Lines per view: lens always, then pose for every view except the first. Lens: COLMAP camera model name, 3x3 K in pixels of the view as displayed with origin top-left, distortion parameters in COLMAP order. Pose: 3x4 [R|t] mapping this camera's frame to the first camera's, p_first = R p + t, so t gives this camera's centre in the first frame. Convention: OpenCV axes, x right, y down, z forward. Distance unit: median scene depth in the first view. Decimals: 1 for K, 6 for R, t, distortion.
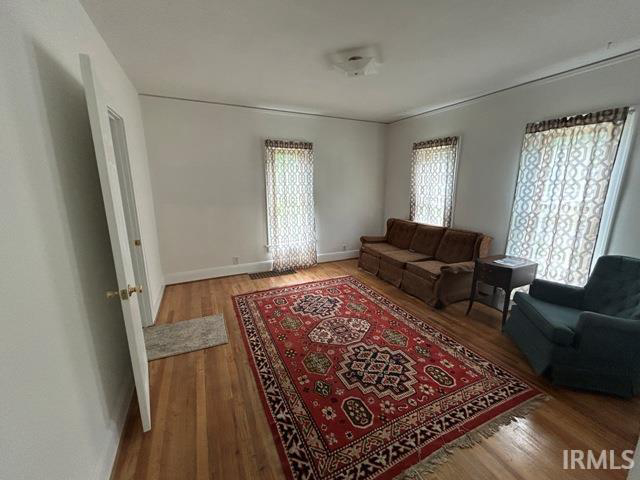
lens RADIAL K [[262.1, 0, 318.3], [0, 262.1, 239.5], [0, 0, 1]] dist [-0.001798, 0.000591]
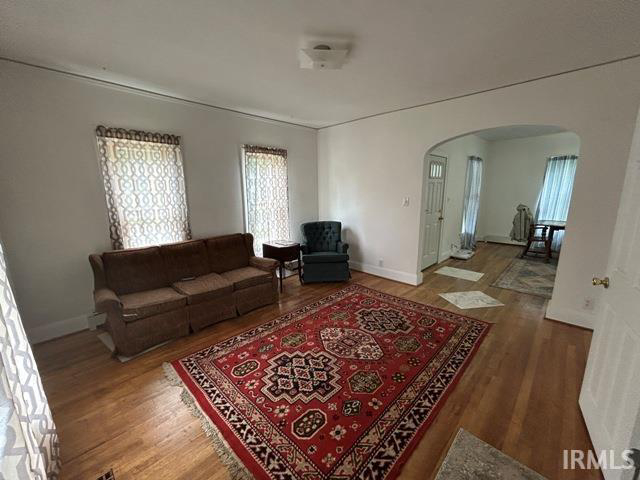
lens RADIAL K [[262.1, 0, 319.5], [0, 262.1, 241.6], [0, 0, 1]] dist [-0.001798, 0.000591]
pose [[-0.362984, -0.181227, 0.914002, -0.686635], [0.207186, 0.940651, 0.268792, -0.279375], [-0.908469, 0.286936, -0.303893, 1.299191]]
